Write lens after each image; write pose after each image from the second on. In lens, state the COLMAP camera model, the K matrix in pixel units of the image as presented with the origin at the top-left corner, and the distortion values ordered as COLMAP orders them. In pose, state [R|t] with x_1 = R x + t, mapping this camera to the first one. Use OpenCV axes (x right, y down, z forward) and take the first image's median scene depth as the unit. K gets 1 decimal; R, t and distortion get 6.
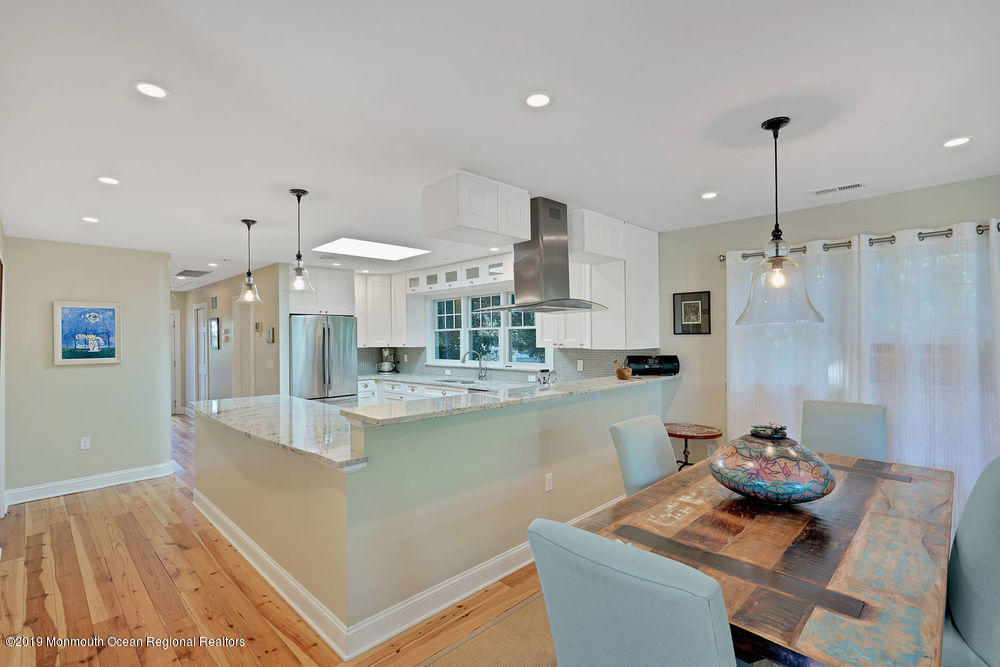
lens RADIAL K [[462.9, 0, 500.0], [0, 462.9, 333.5], [0, 0, 1]] dist [-0.009726, 0.005760]
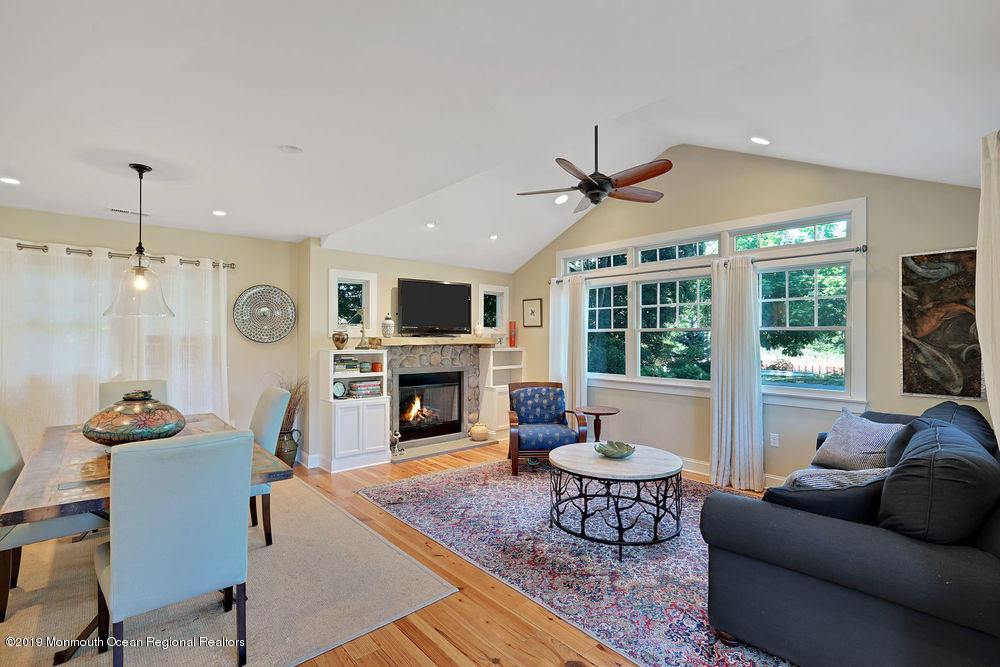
lens RADIAL K [[462.9, 0, 500.0], [0, 462.9, 333.5], [0, 0, 1]] dist [-0.009726, 0.005760]
pose [[0.062167, 0.013580, 0.997973, -0.675246], [-0.008510, 0.999878, -0.013076, 0.037185], [-0.998029, -0.007680, 0.062275, -0.135104]]
